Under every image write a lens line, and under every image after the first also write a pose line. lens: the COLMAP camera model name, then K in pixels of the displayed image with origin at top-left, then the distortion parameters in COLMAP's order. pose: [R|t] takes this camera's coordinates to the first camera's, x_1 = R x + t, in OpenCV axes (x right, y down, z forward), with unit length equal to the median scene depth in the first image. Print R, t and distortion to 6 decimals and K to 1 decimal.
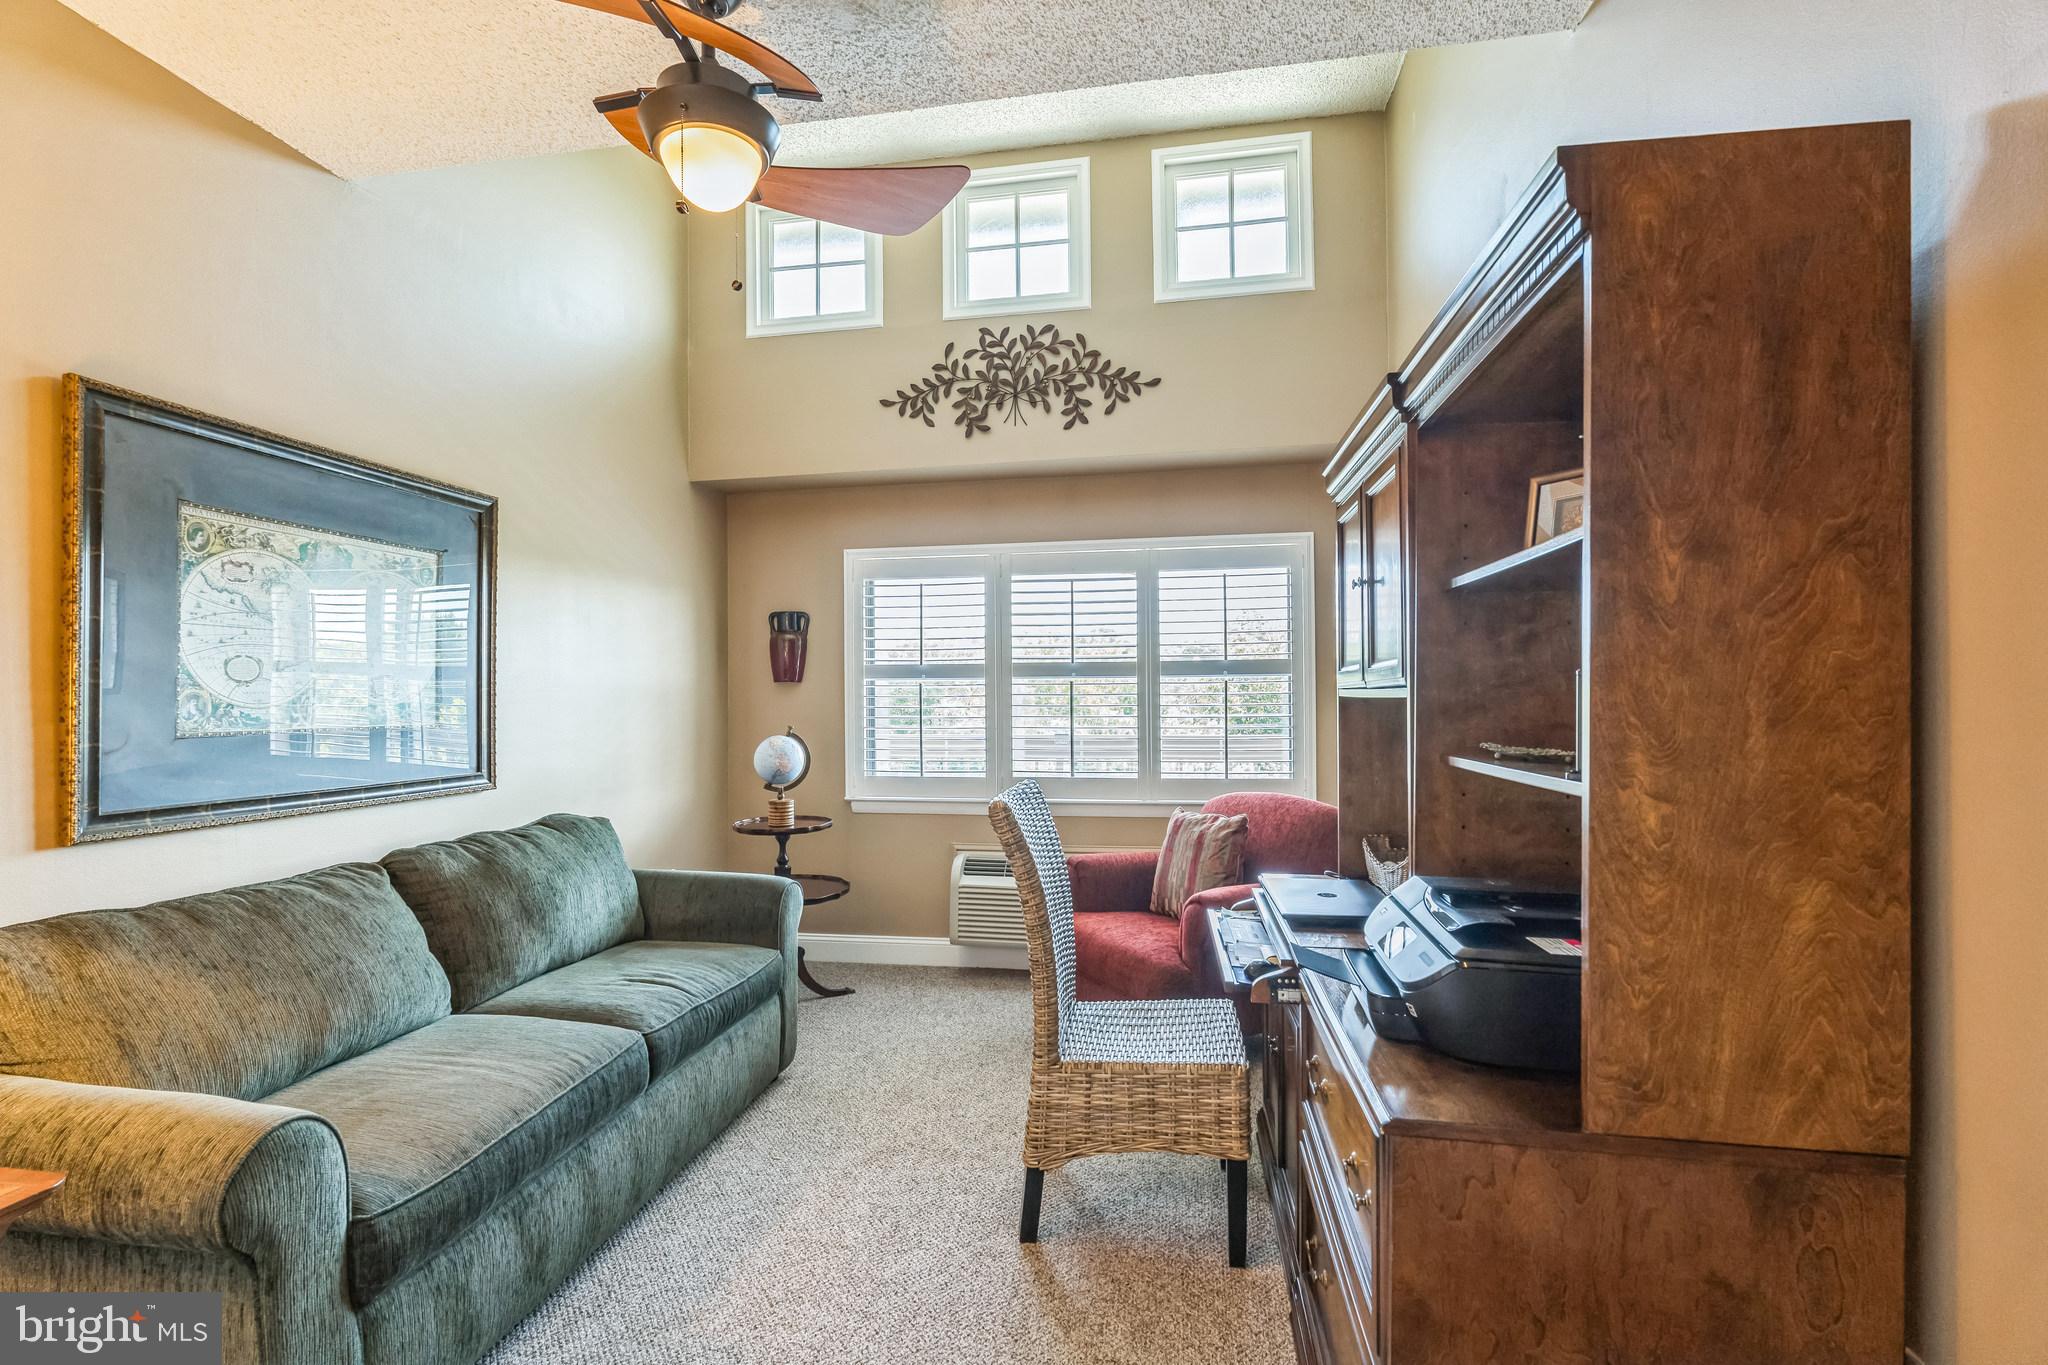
lens RADIAL K [[909.6, 0, 1018.6], [0, 909.6, 690.4], [0, 0, 1]] dist [-0.003160, -0.000359]
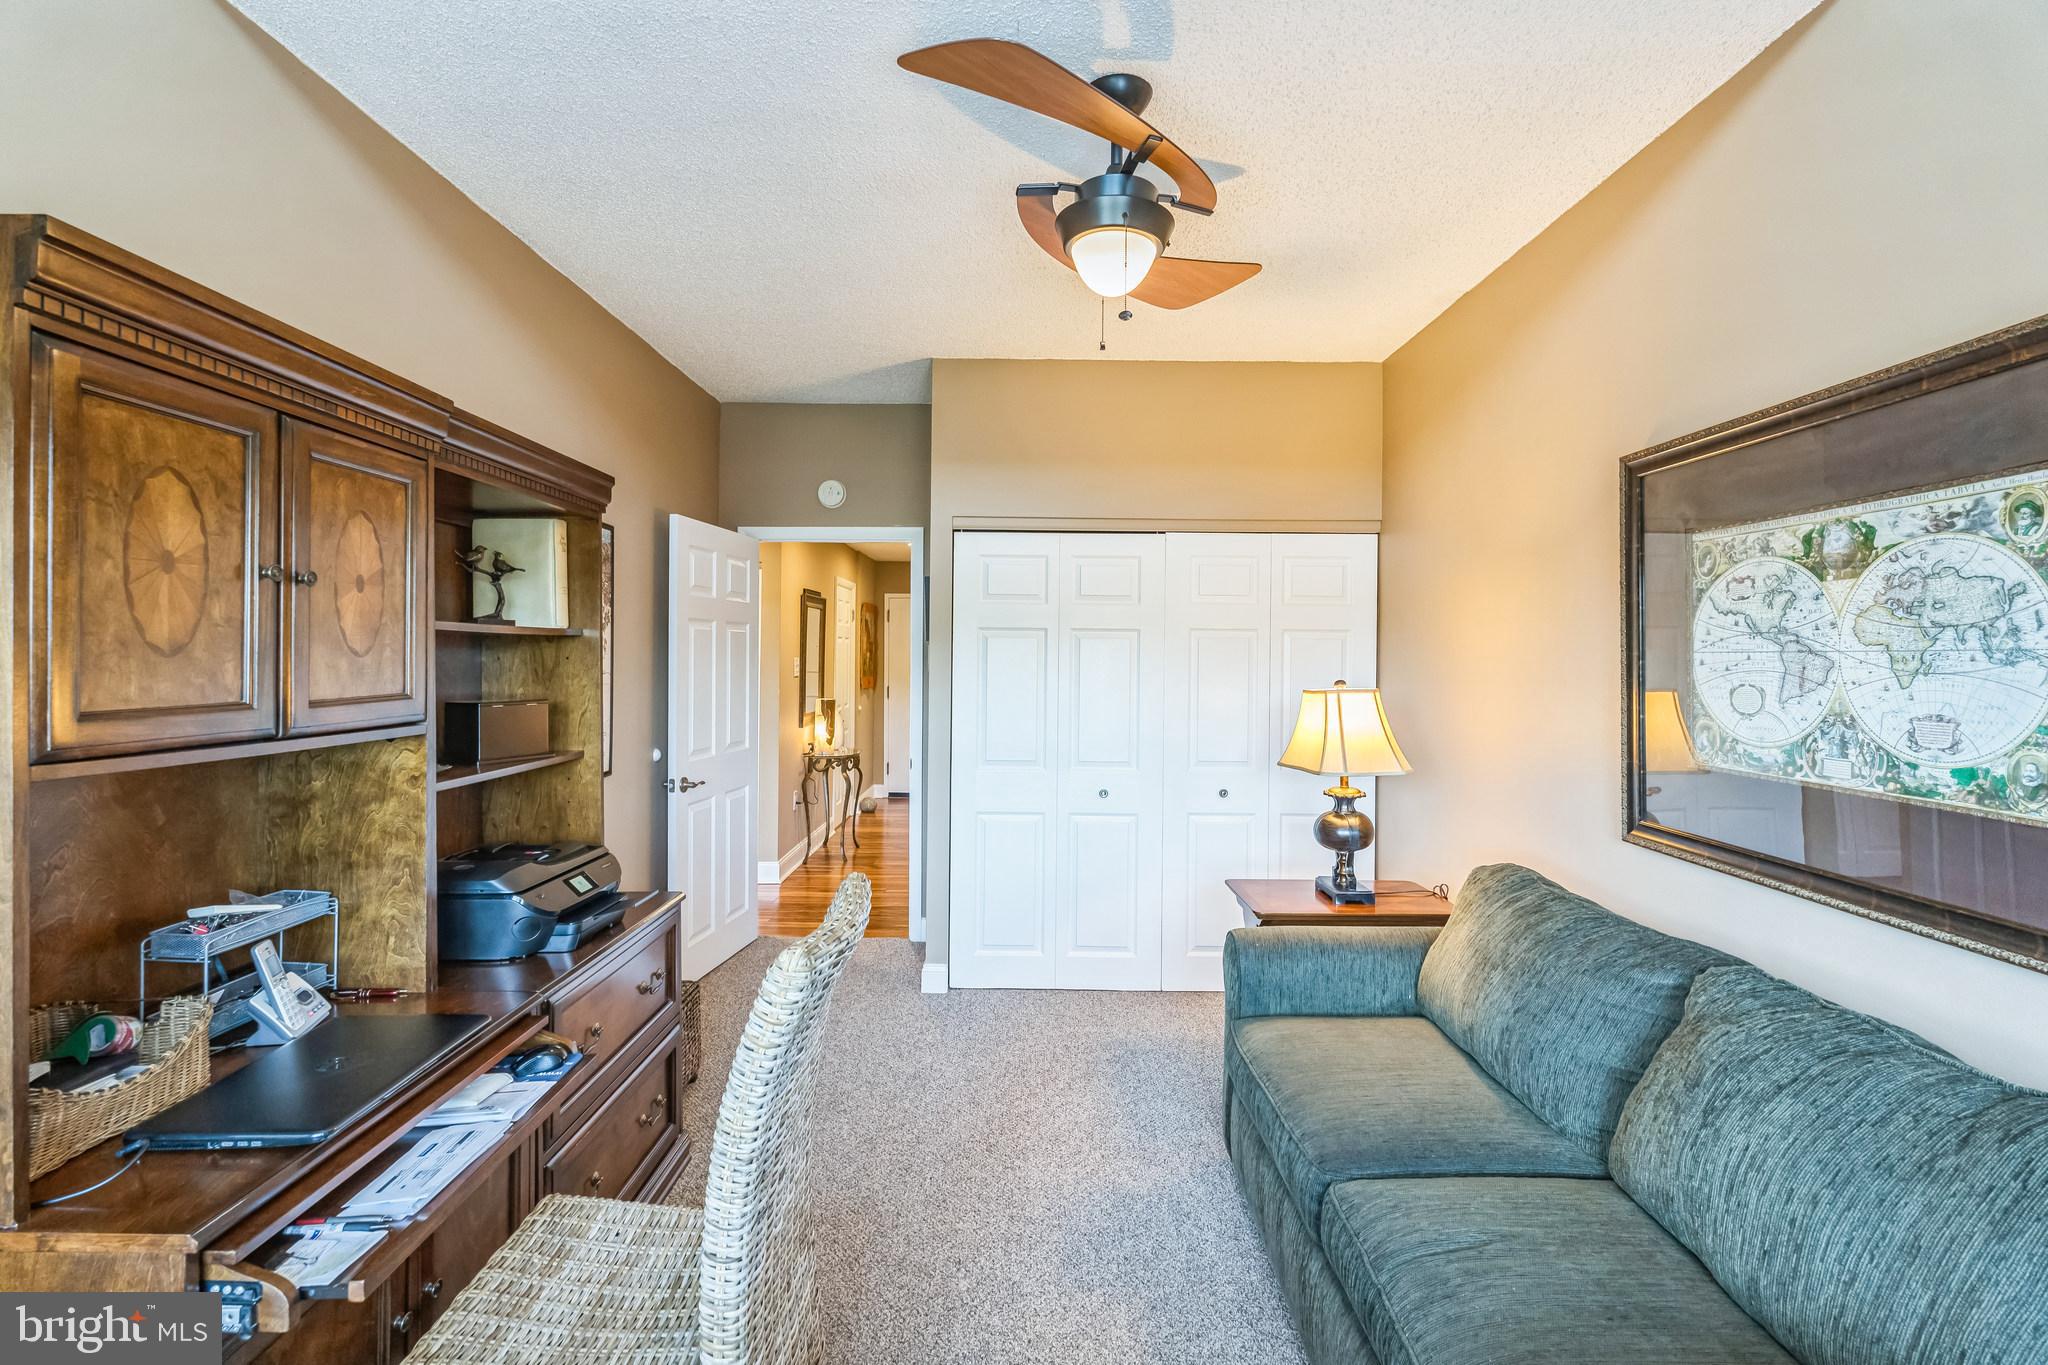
lens RADIAL K [[909.6, 0, 1023.8], [0, 909.6, 668.5], [0, 0, 1]] dist [-0.003160, -0.000359]
pose [[-0.985733, -0.008638, -0.168095, -0.031558], [-0.009929, 0.999927, 0.006842, -0.052928], [0.168023, 0.008414, -0.985747, 1.753076]]
